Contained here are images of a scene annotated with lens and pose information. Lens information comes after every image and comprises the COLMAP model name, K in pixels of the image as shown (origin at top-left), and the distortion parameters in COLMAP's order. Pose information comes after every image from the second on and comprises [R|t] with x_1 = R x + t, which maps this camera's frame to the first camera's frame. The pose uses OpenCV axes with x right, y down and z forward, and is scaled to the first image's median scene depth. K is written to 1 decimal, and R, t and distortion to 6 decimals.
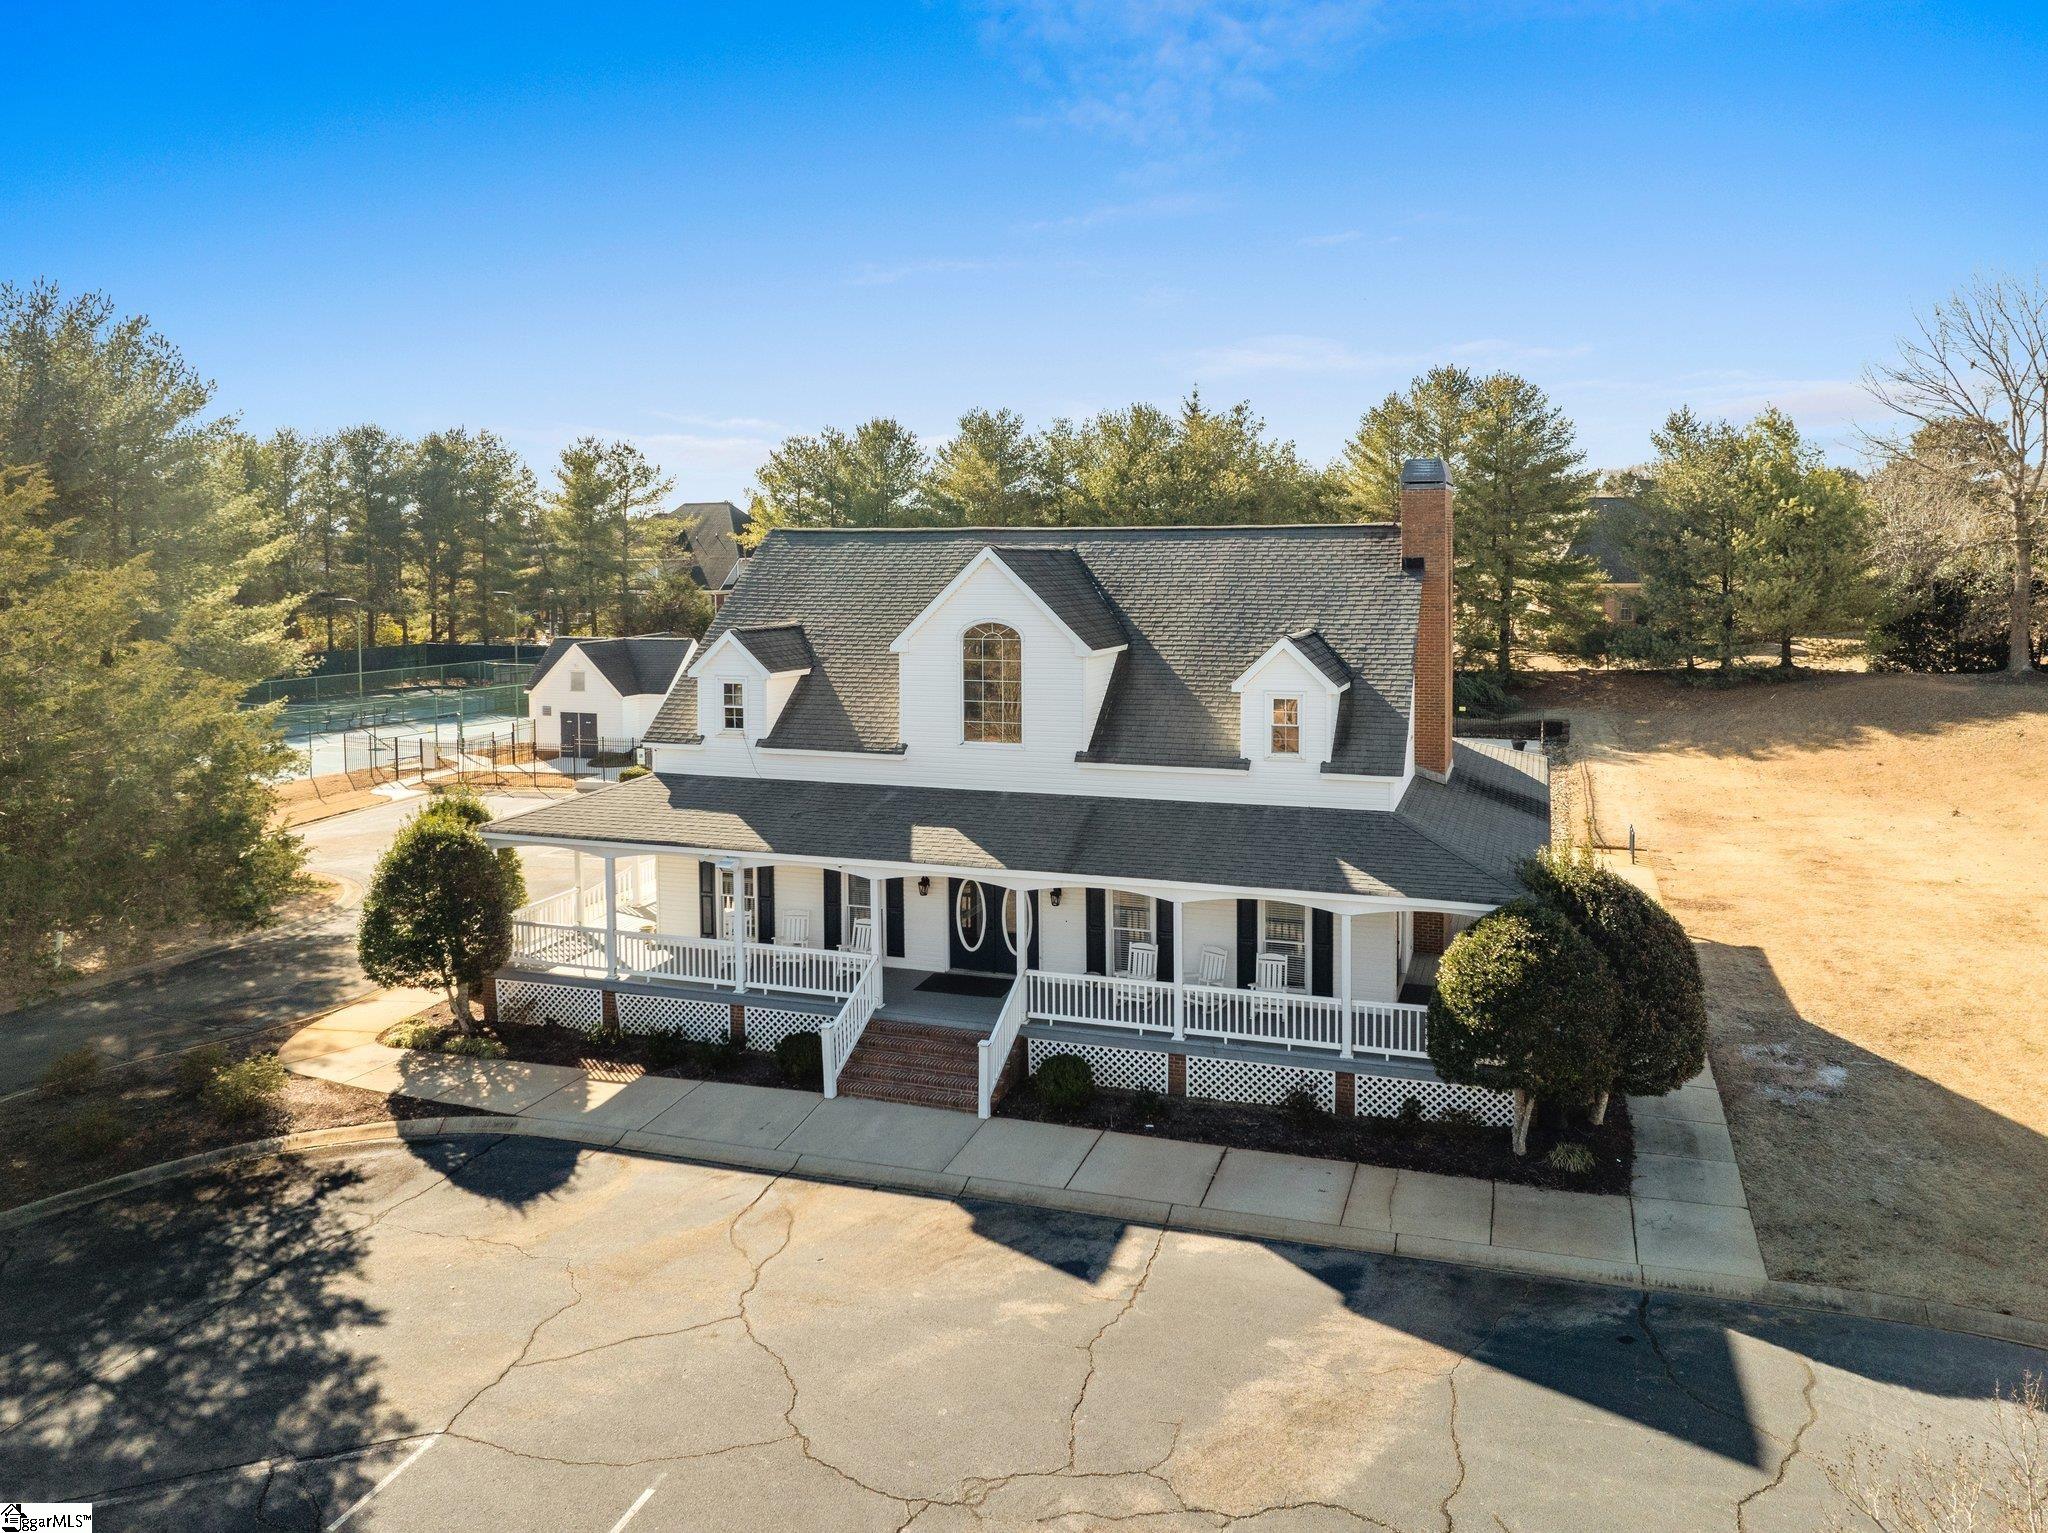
lens RADIAL K [[1438.9, 0, 1028.9], [0, 1438.9, 760.4], [0, 0, 1]] dist [-0.048306, 0.003692]
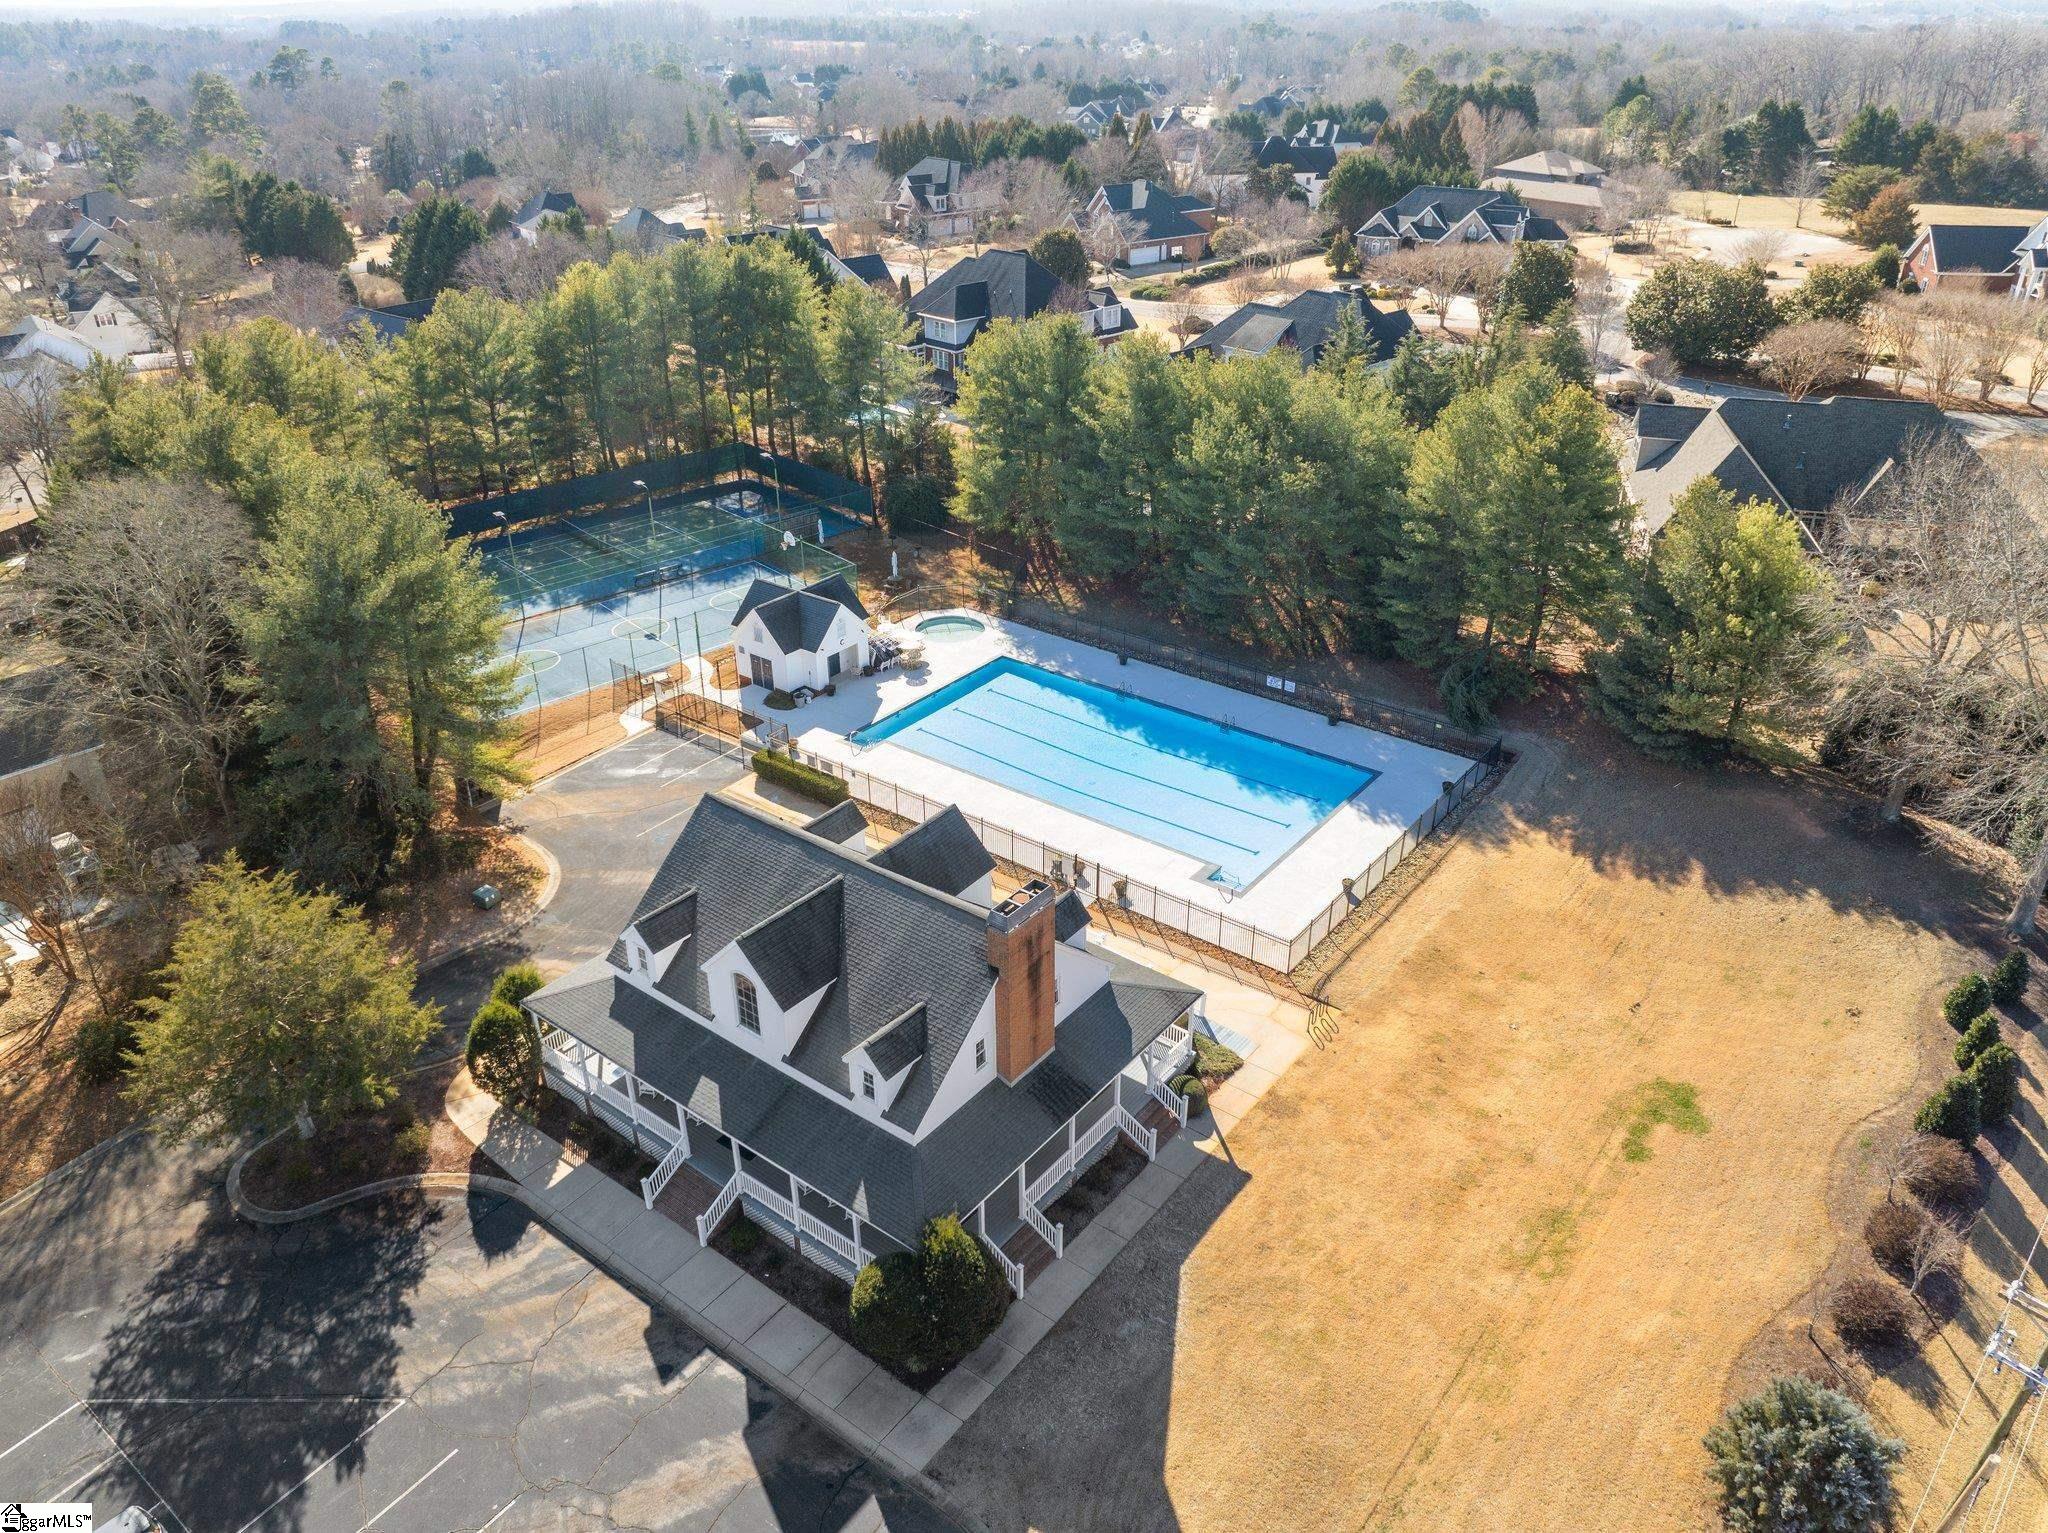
lens RADIAL K [[1414.0, 0, 1025.3], [0, 1414.0, 798.3], [0, 0, 1]] dist [-0.044929, 0.005398]
pose [[0.946962, 0.145542, -0.286496, 1.000531], [-0.033278, 0.931175, 0.363050, -1.230616], [0.319617, -0.334261, 0.886631, -0.469611]]
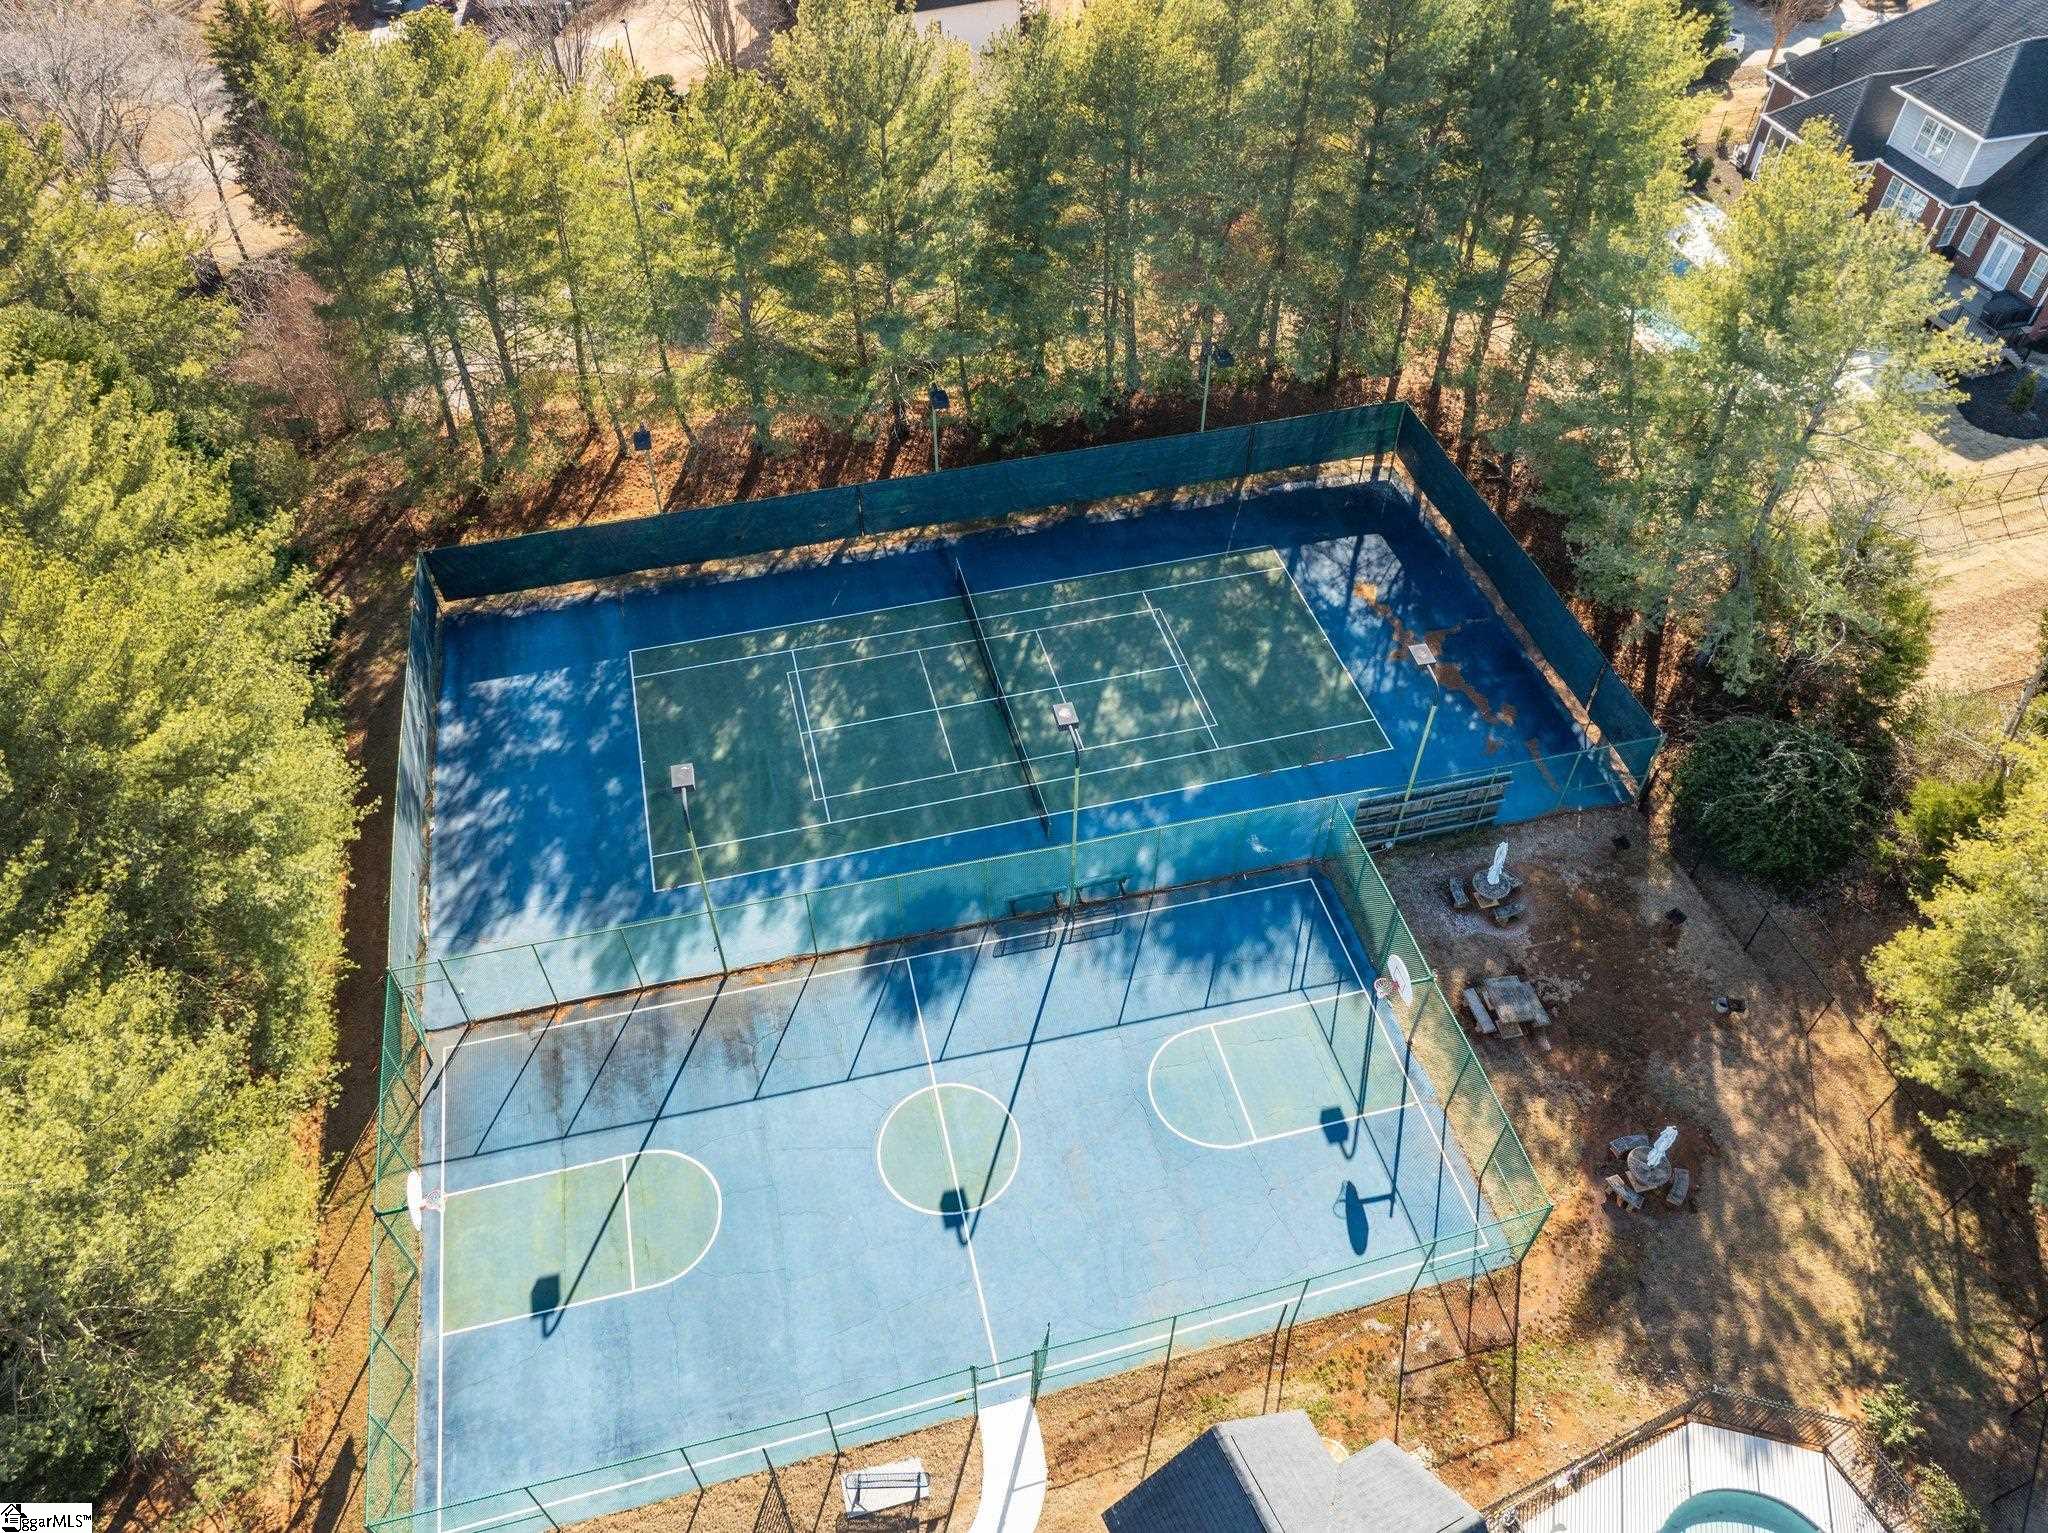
lens RADIAL K [[1414.0, 0, 1025.3], [0, 1414.0, 798.3], [0, 0, 1]] dist [-0.044929, 0.005398]
pose [[0.694525, 0.529124, -0.487506, -0.863326], [-0.101421, 0.742829, 0.661755, -1.572785], [0.712284, -0.410162, 0.569578, 2.600653]]
